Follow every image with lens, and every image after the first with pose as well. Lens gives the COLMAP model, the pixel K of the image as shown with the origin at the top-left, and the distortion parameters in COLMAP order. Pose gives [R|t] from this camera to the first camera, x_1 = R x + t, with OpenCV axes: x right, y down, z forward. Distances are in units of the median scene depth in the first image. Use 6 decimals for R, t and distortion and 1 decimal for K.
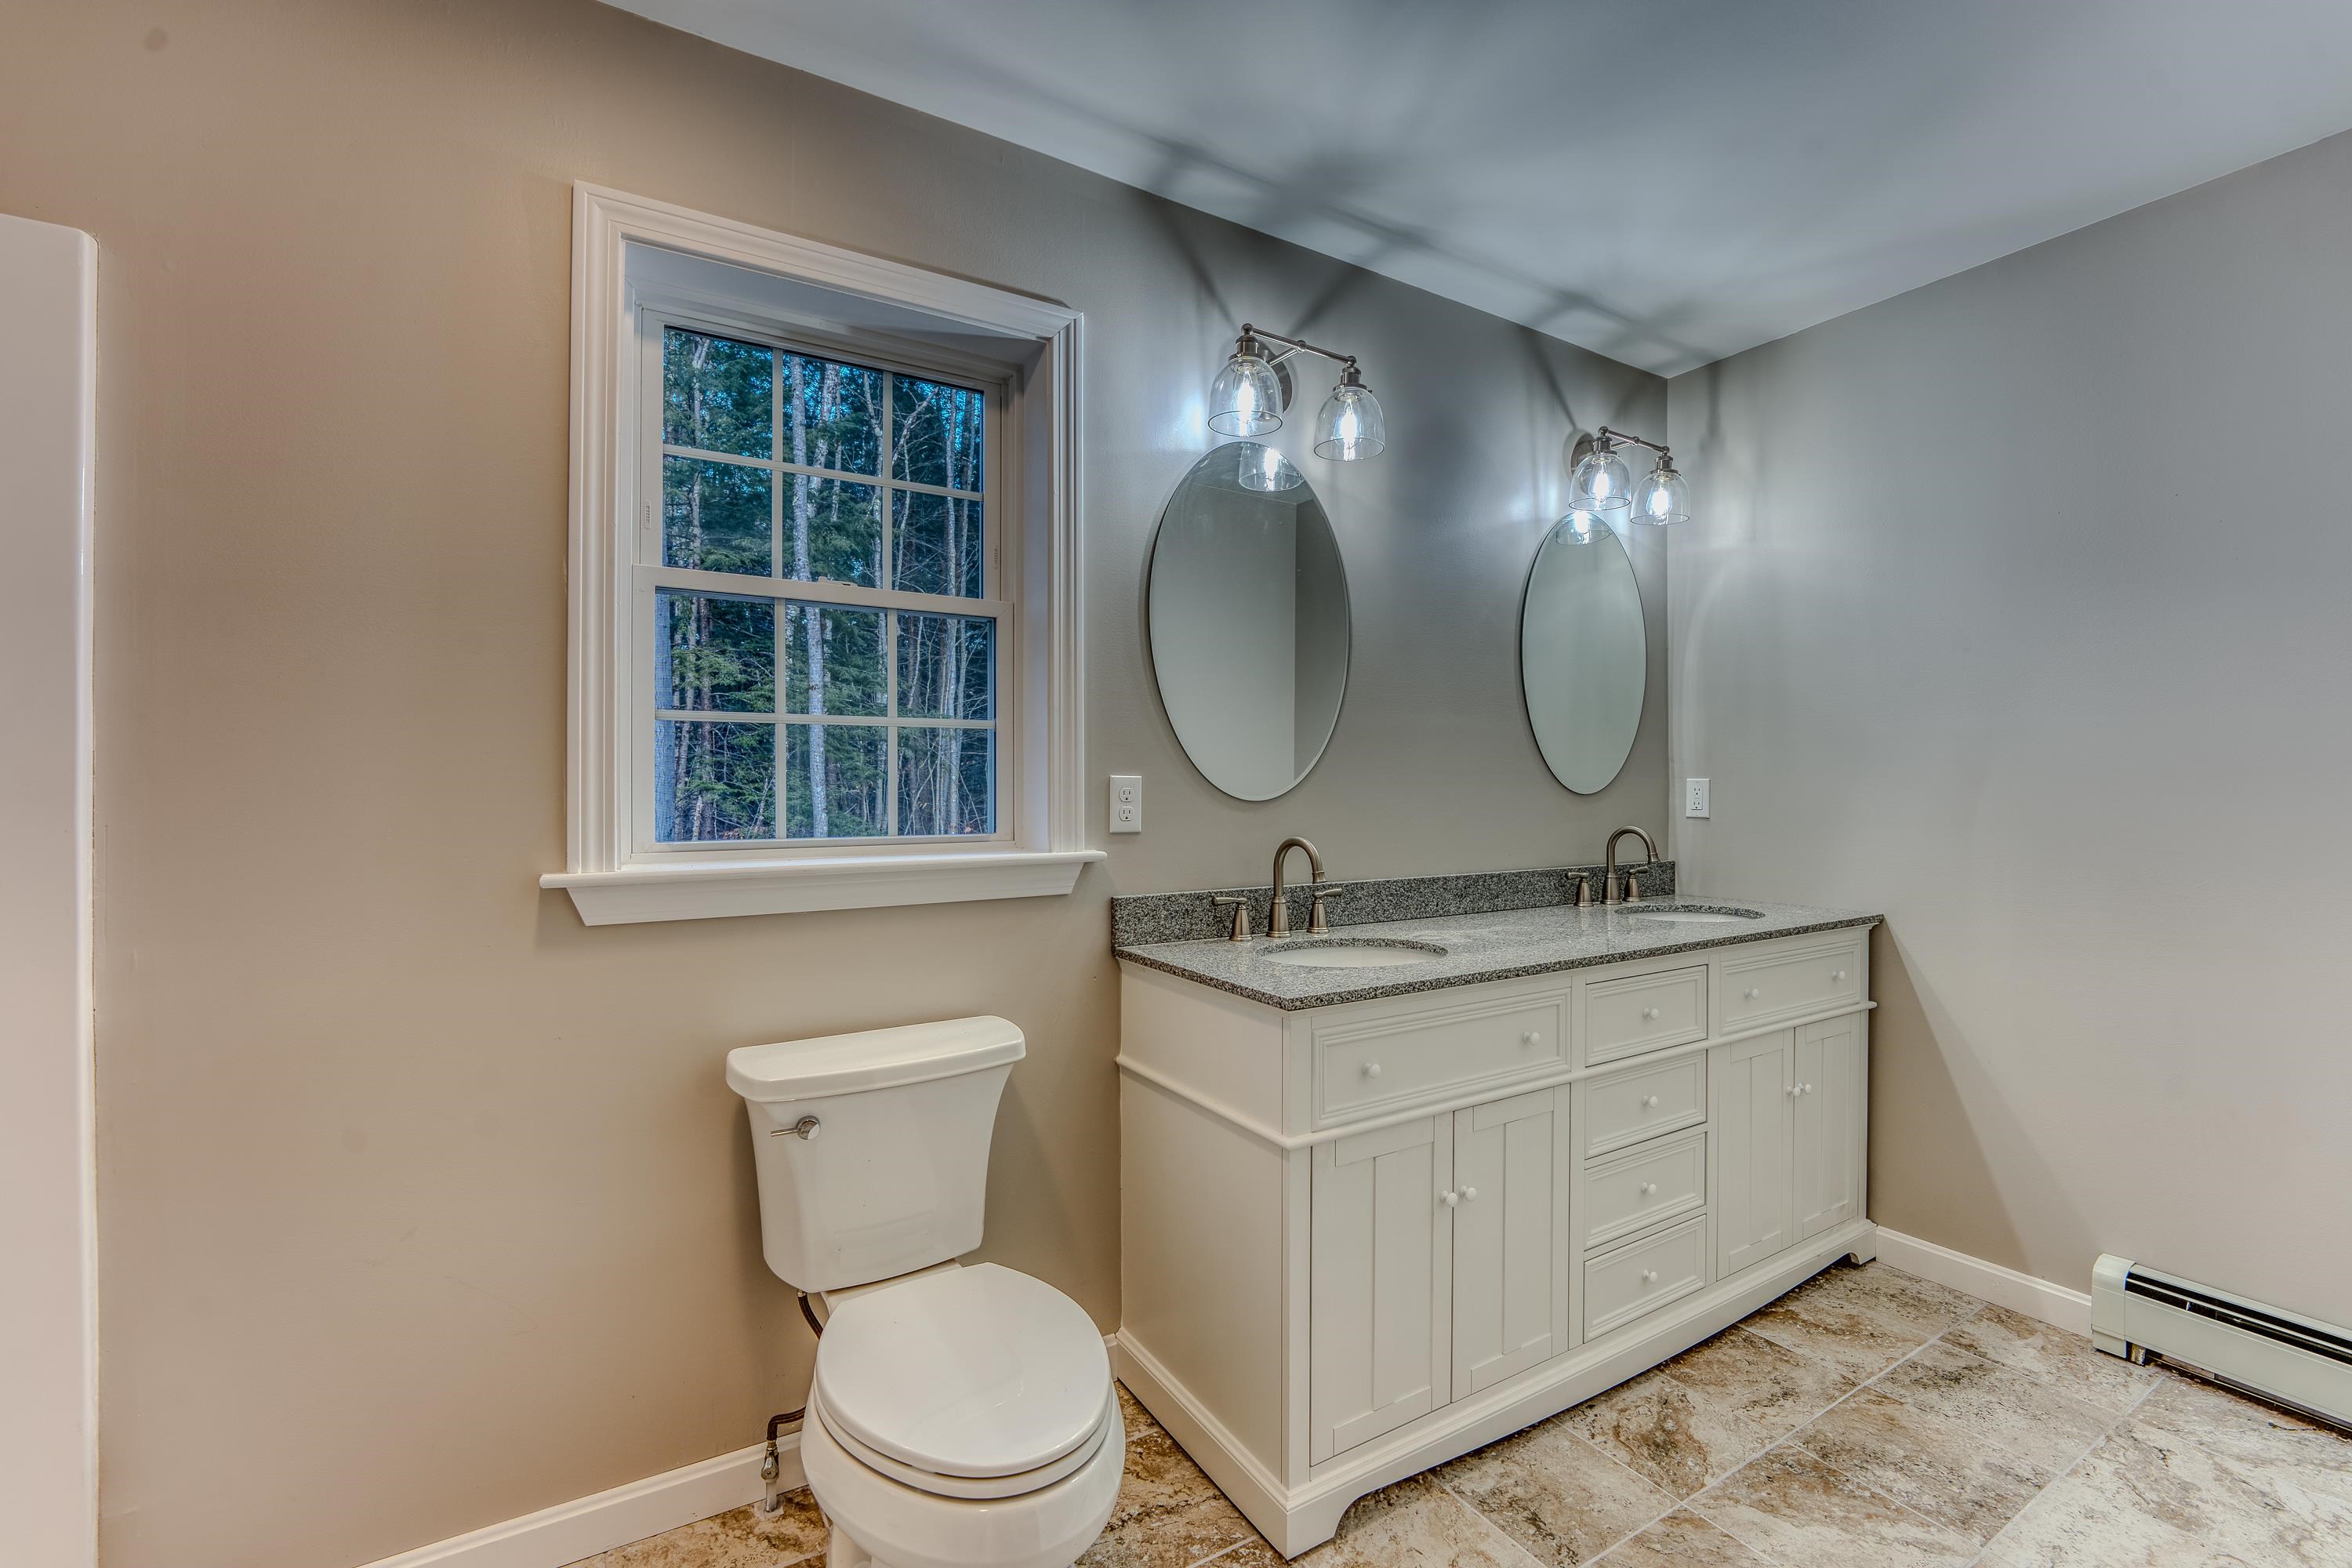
lens RADIAL K [[963.9, 0, 1176.0], [0, 963.9, 784.0], [0, 0, 1]] dist [-0.000575, -0.000054]
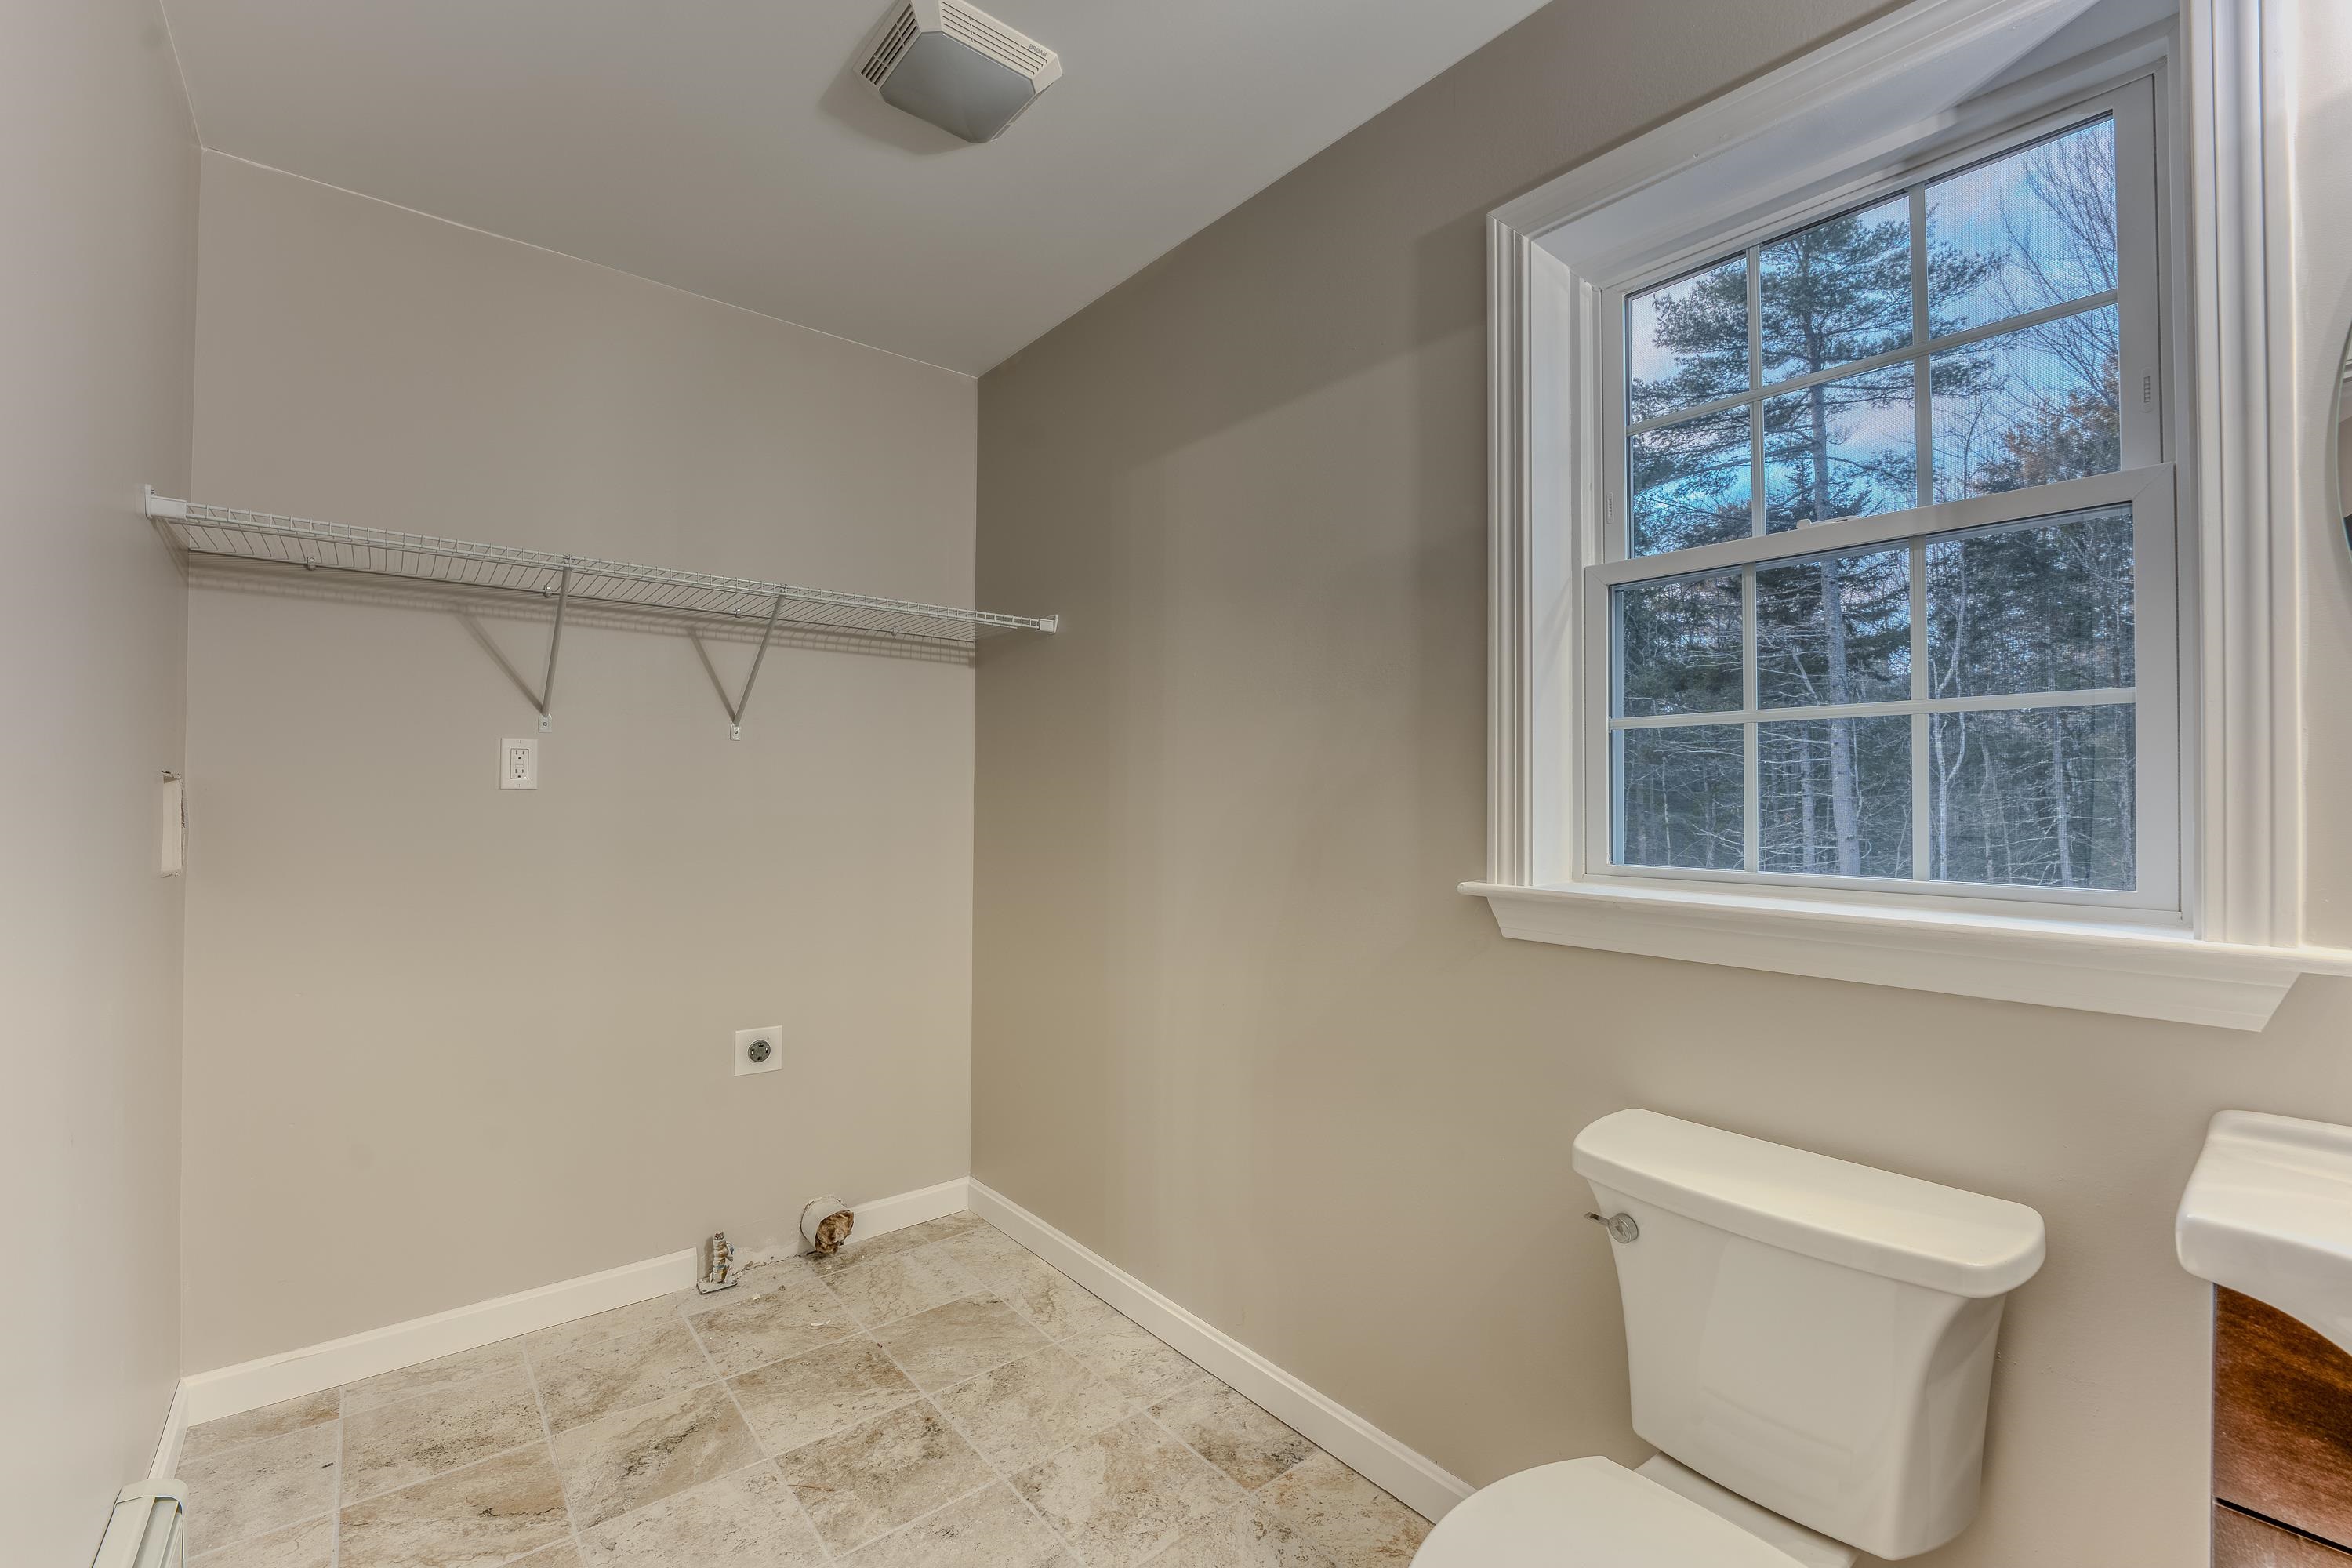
lens RADIAL K [[963.9, 0, 1176.0], [0, 963.9, 784.0], [0, 0, 1]] dist [-0.000575, -0.000054]
pose [[0.139978, -0.014938, -0.990042, 0.285927], [-0.002536, 0.999878, -0.015445, 0.000731], [0.990151, 0.004673, 0.139923, 0.403339]]
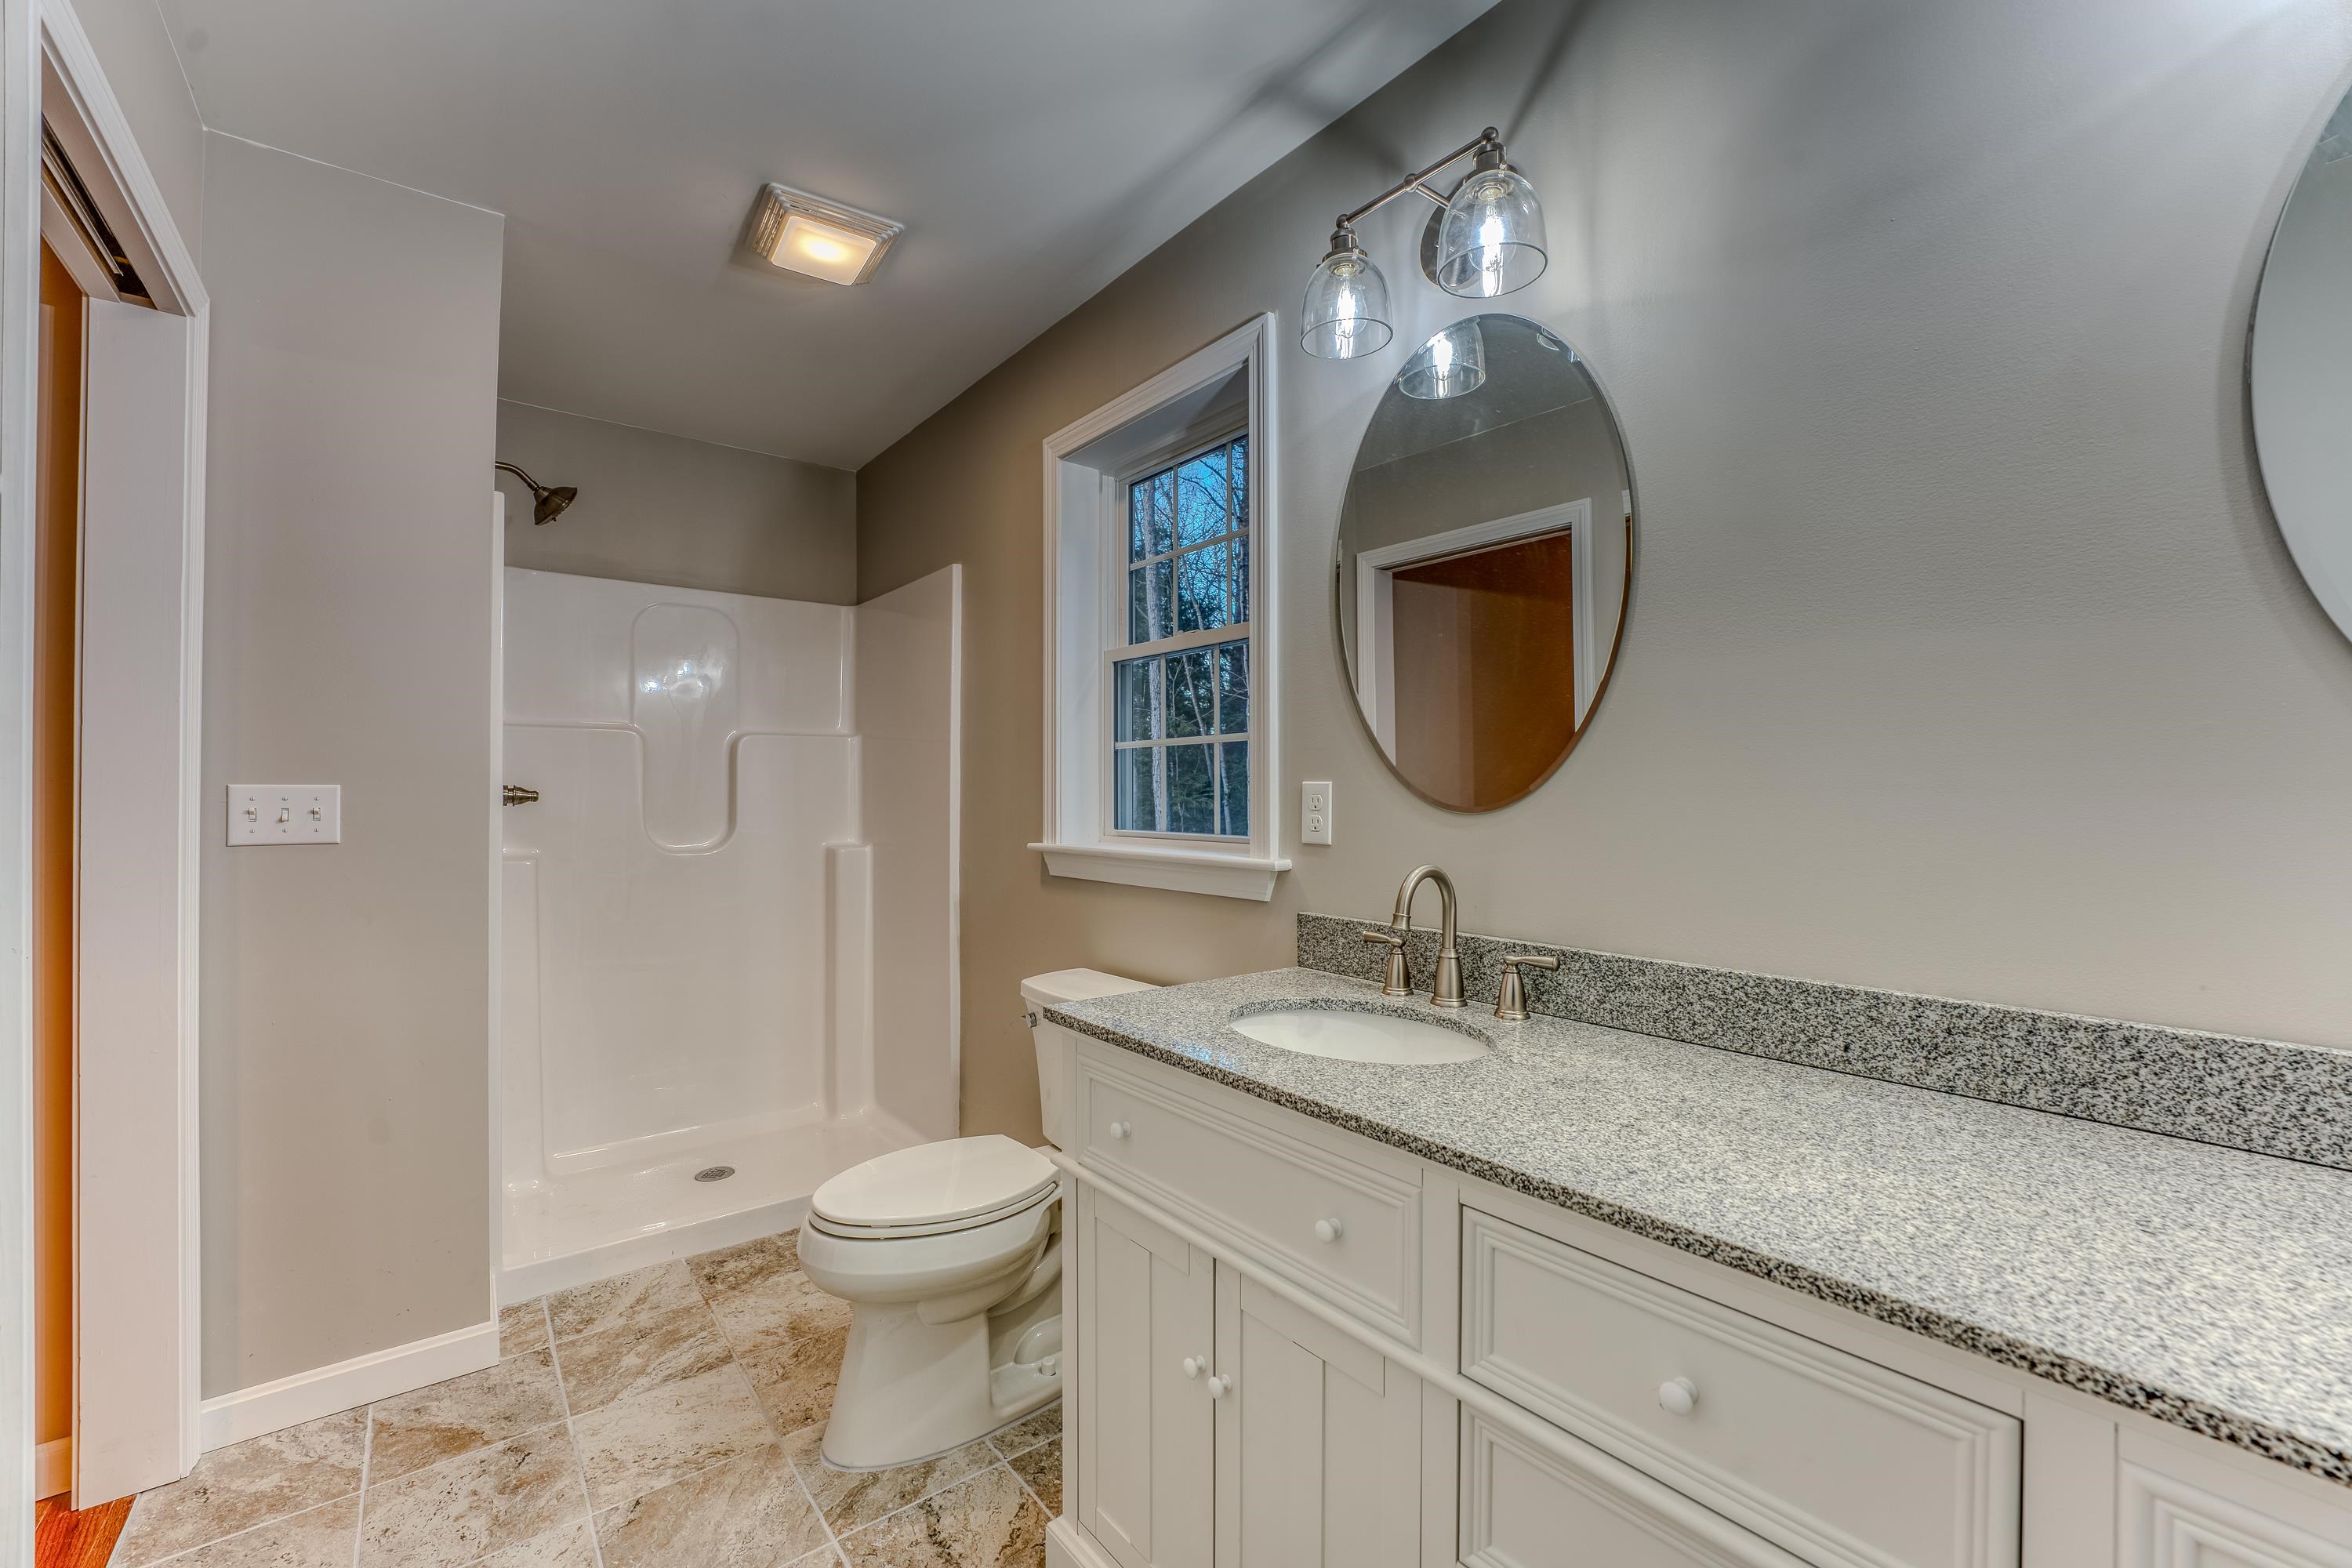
lens RADIAL K [[963.9, 0, 1176.0], [0, 963.9, 784.0], [0, 0, 1]] dist [-0.000575, -0.000054]
pose [[0.144663, -0.007084, -0.989456, 0.869430], [0.003876, 0.999971, -0.006592, -0.001118], [0.989473, -0.002882, 0.144686, 0.771959]]
